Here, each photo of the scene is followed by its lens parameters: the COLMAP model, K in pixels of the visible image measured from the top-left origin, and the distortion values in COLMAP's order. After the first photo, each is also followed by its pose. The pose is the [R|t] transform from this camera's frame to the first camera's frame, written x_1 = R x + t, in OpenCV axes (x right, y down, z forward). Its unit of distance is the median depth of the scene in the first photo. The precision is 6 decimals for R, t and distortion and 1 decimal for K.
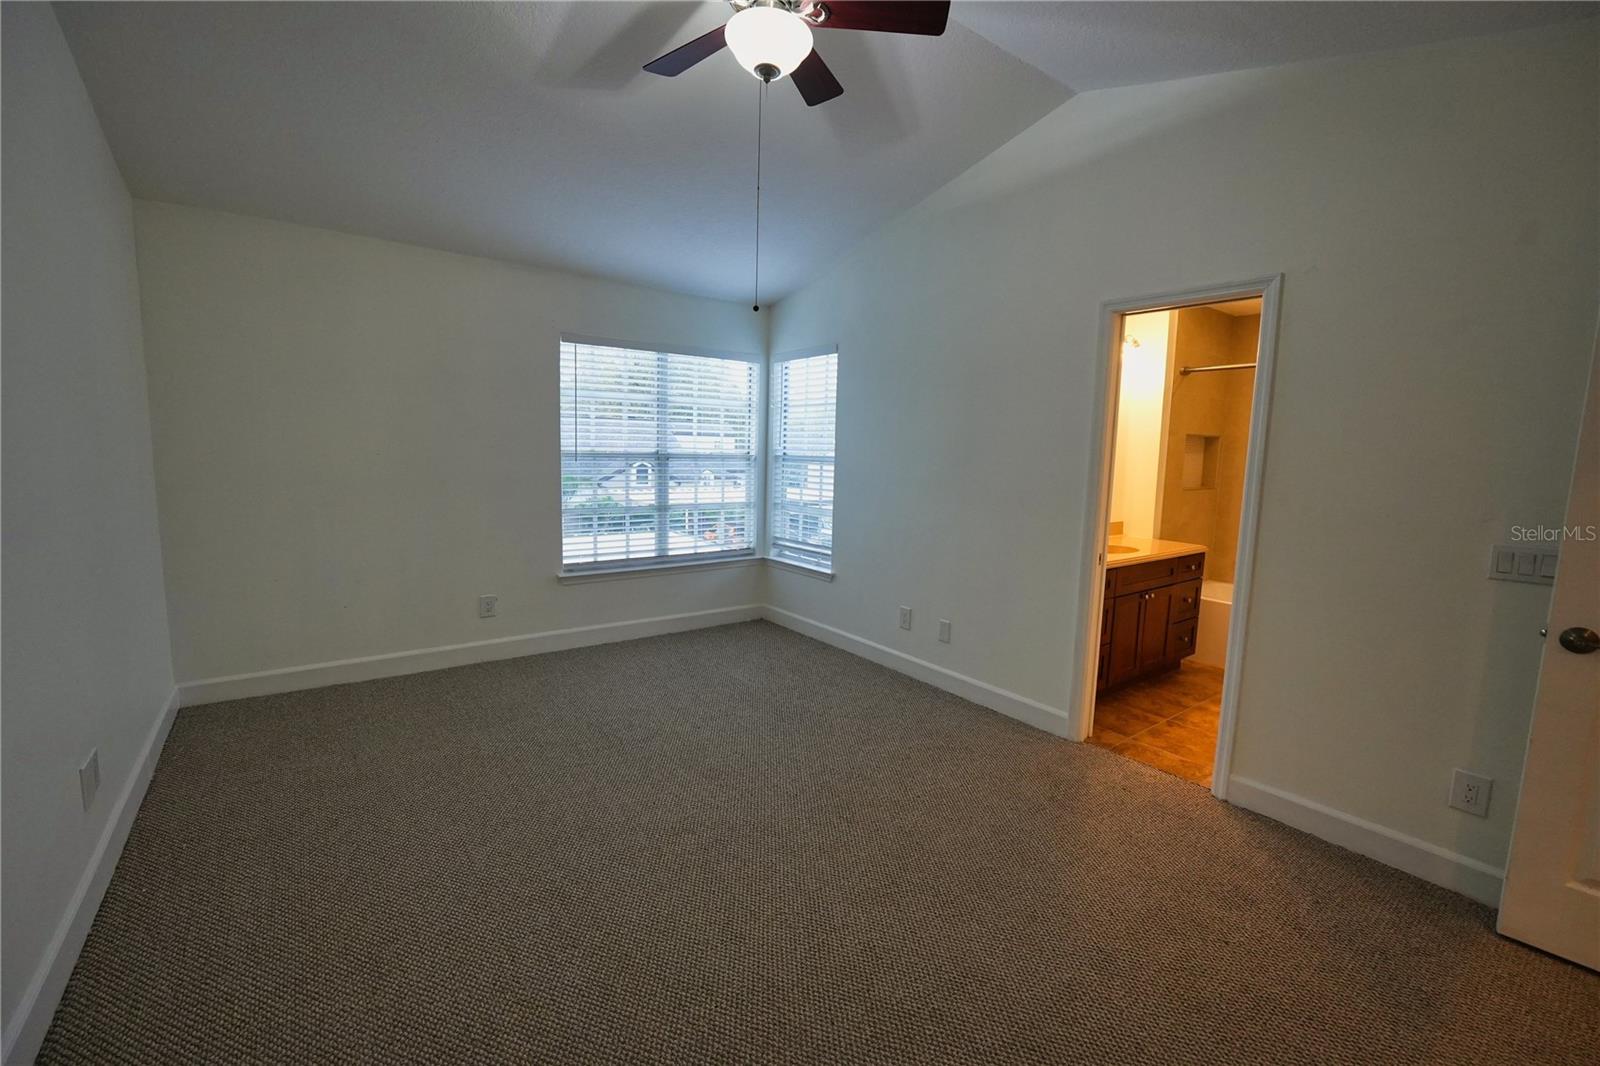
lens RADIAL K [[671.3, 0, 792.9], [0, 671.3, 526.8], [0, 0, 1]] dist [-0.012403, 0.000220]
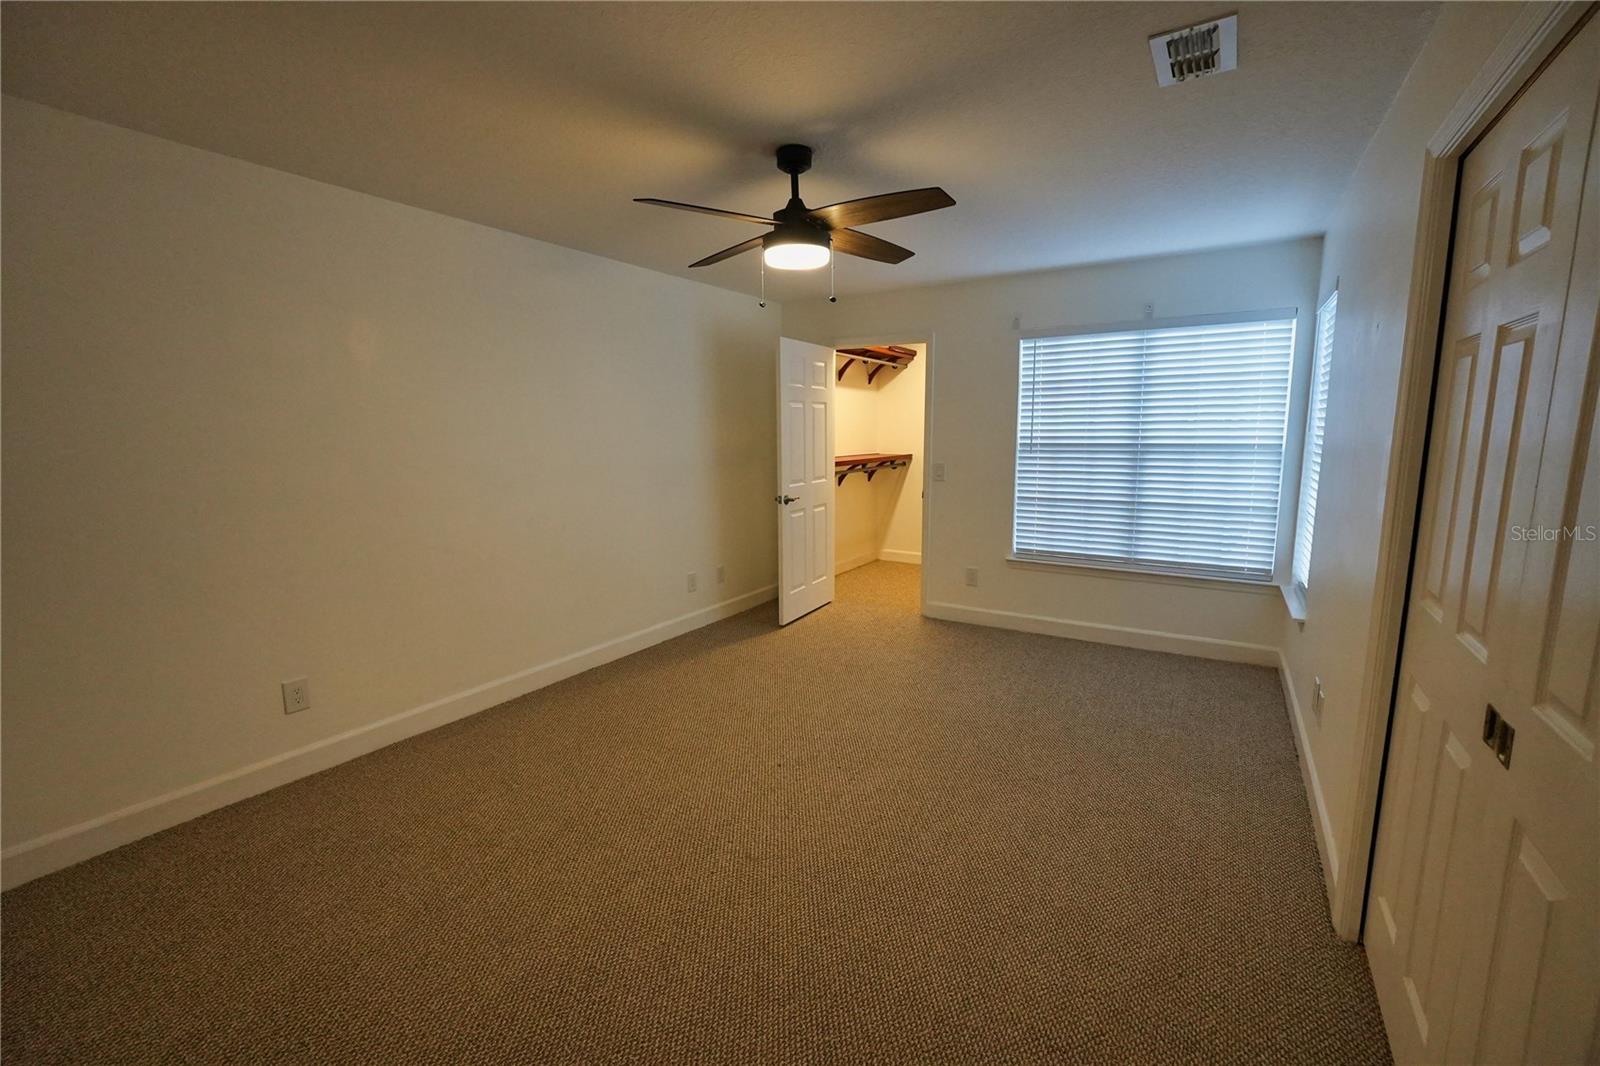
lens RADIAL K [[678.2, 0, 795.4], [0, 678.2, 530.1], [0, 0, 1]] dist [-0.001148, 0.000650]
pose [[0.353072, 0.111099, -0.928976, 0.528604], [-0.091495, 0.992265, 0.083893, -0.032552], [0.931112, 0.055377, 0.360506, 0.276750]]
